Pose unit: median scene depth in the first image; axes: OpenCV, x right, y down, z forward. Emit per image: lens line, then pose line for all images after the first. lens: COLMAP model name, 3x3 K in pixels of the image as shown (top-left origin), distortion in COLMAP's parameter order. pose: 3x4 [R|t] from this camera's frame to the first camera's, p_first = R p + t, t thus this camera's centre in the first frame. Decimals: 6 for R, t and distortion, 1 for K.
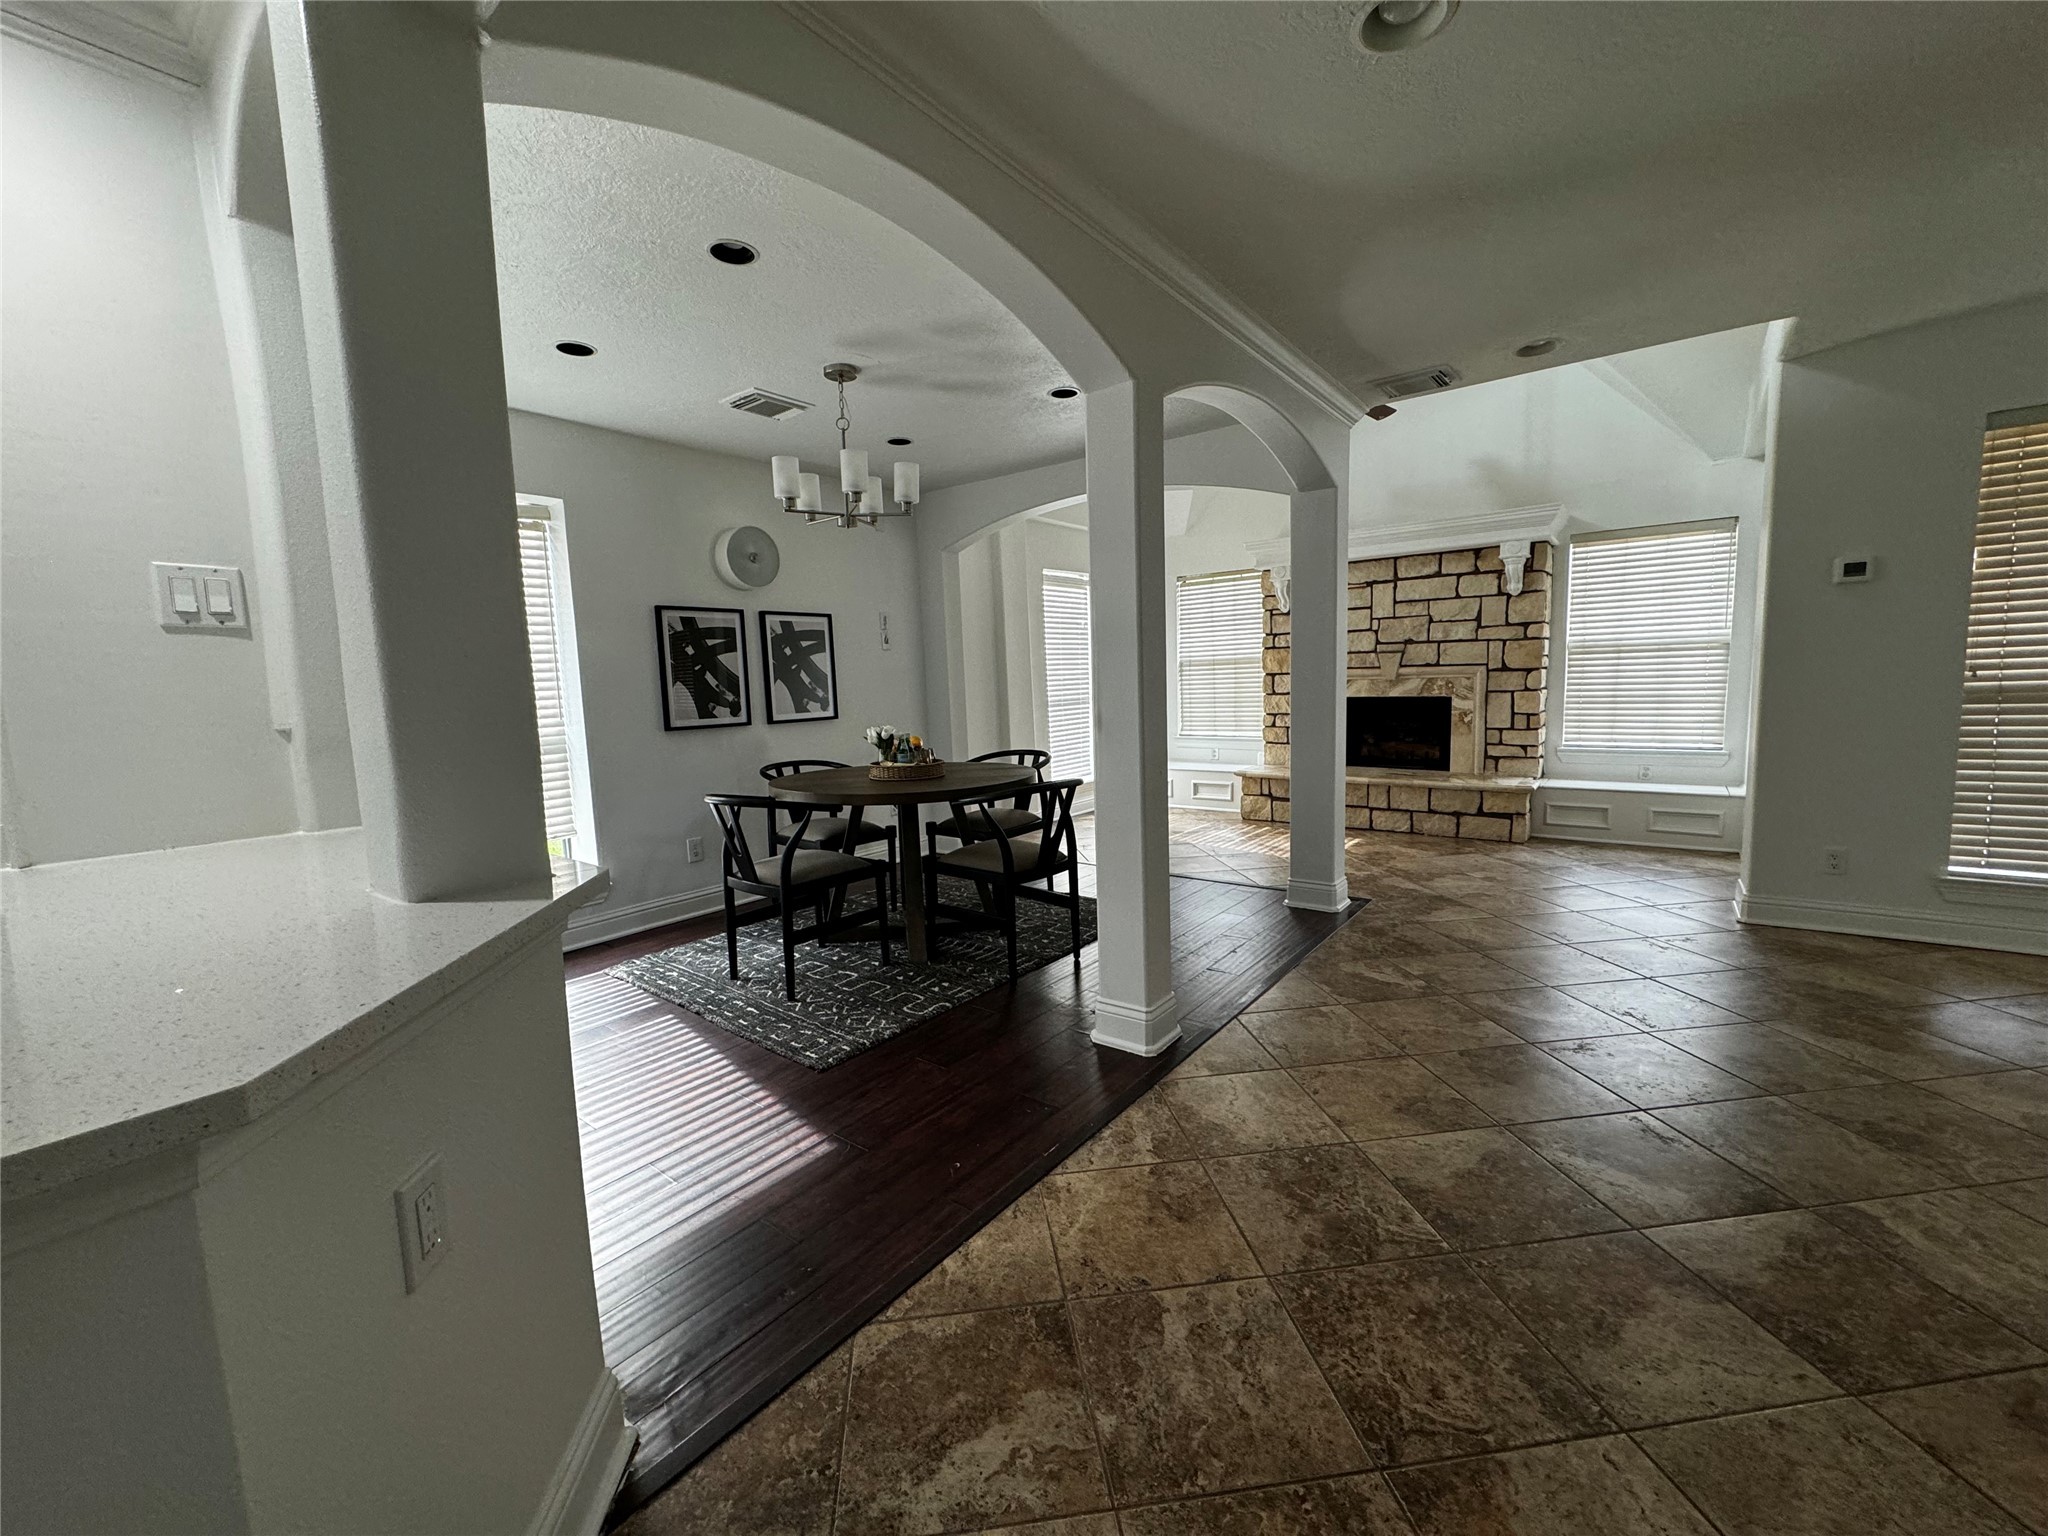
lens RADIAL K [[816.2, 0, 1022.4], [0, 816.2, 766.0], [0, 0, 1]] dist [-0.001677, 0.000777]
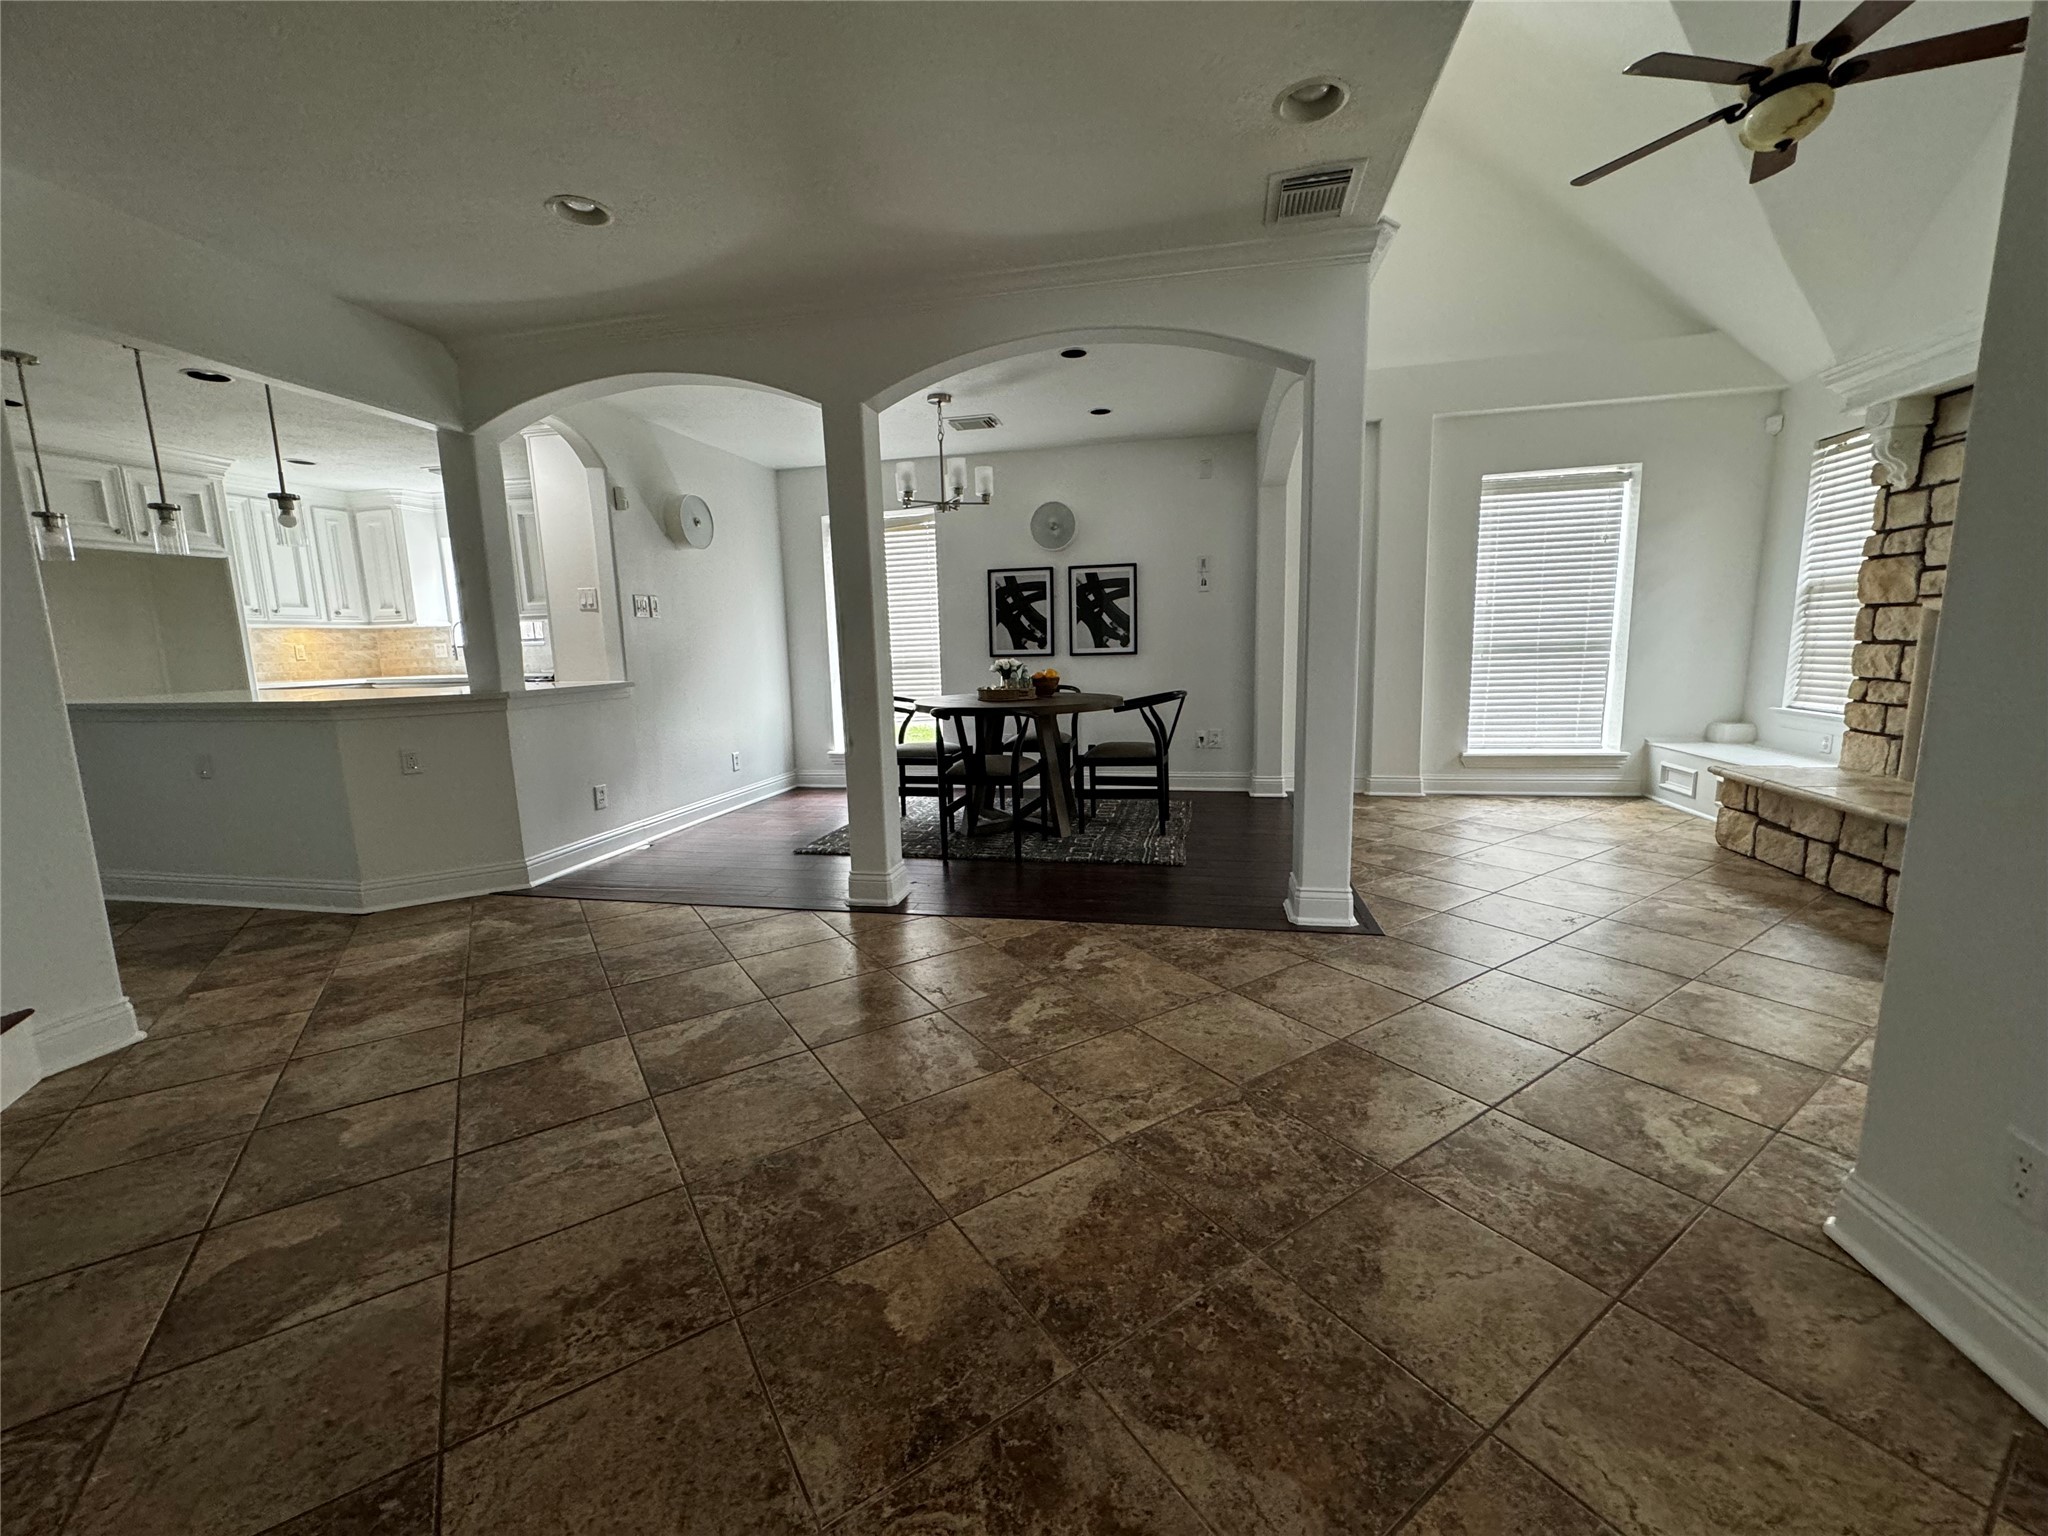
lens RADIAL K [[816.2, 0, 1023.9], [0, 816.2, 769.7], [0, 0, 1]] dist [-0.001677, 0.000777]
pose [[0.441553, 0.161427, -0.882594, 0.983175], [-0.084781, 0.986787, 0.138069, -0.055096], [0.893221, 0.013863, 0.449405, 0.435218]]
